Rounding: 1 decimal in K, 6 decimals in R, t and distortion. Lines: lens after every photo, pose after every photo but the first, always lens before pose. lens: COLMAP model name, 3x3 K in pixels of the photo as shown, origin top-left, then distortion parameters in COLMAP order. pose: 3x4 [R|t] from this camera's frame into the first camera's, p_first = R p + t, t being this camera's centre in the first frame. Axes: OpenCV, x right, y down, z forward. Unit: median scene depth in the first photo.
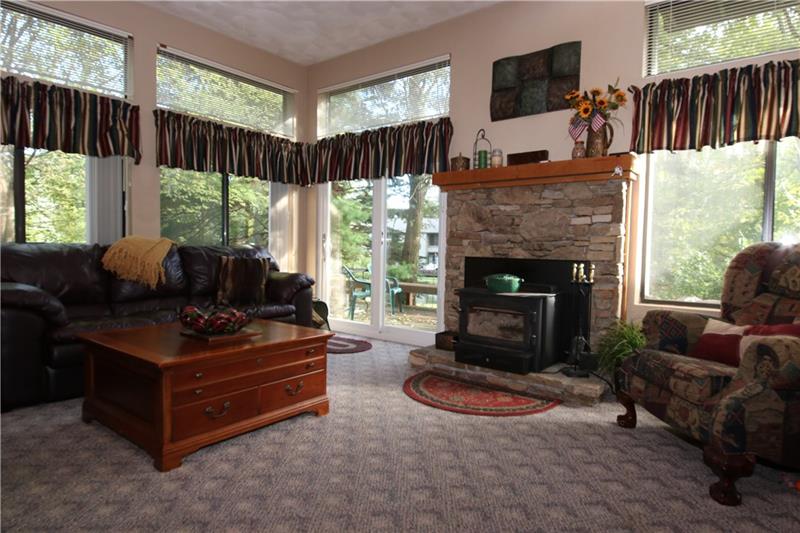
lens RADIAL K [[463.2, 0, 400.0], [0, 463.2, 266.5], [0, 0, 1]] dist [0.016924, -0.000866]
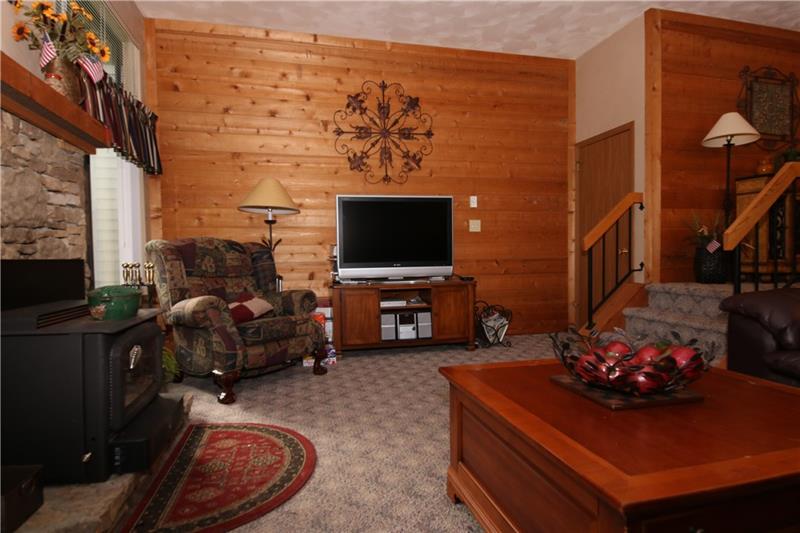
lens RADIAL K [[453.0, 0, 402.2], [0, 453.0, 265.7], [0, 0, 1]] dist [0.053487, -0.055852]
pose [[-0.799619, -0.024709, 0.599999, -0.378260], [0.020766, 0.997418, 0.068750, -0.039354], [-0.600149, 0.067433, -0.797041, 1.203263]]
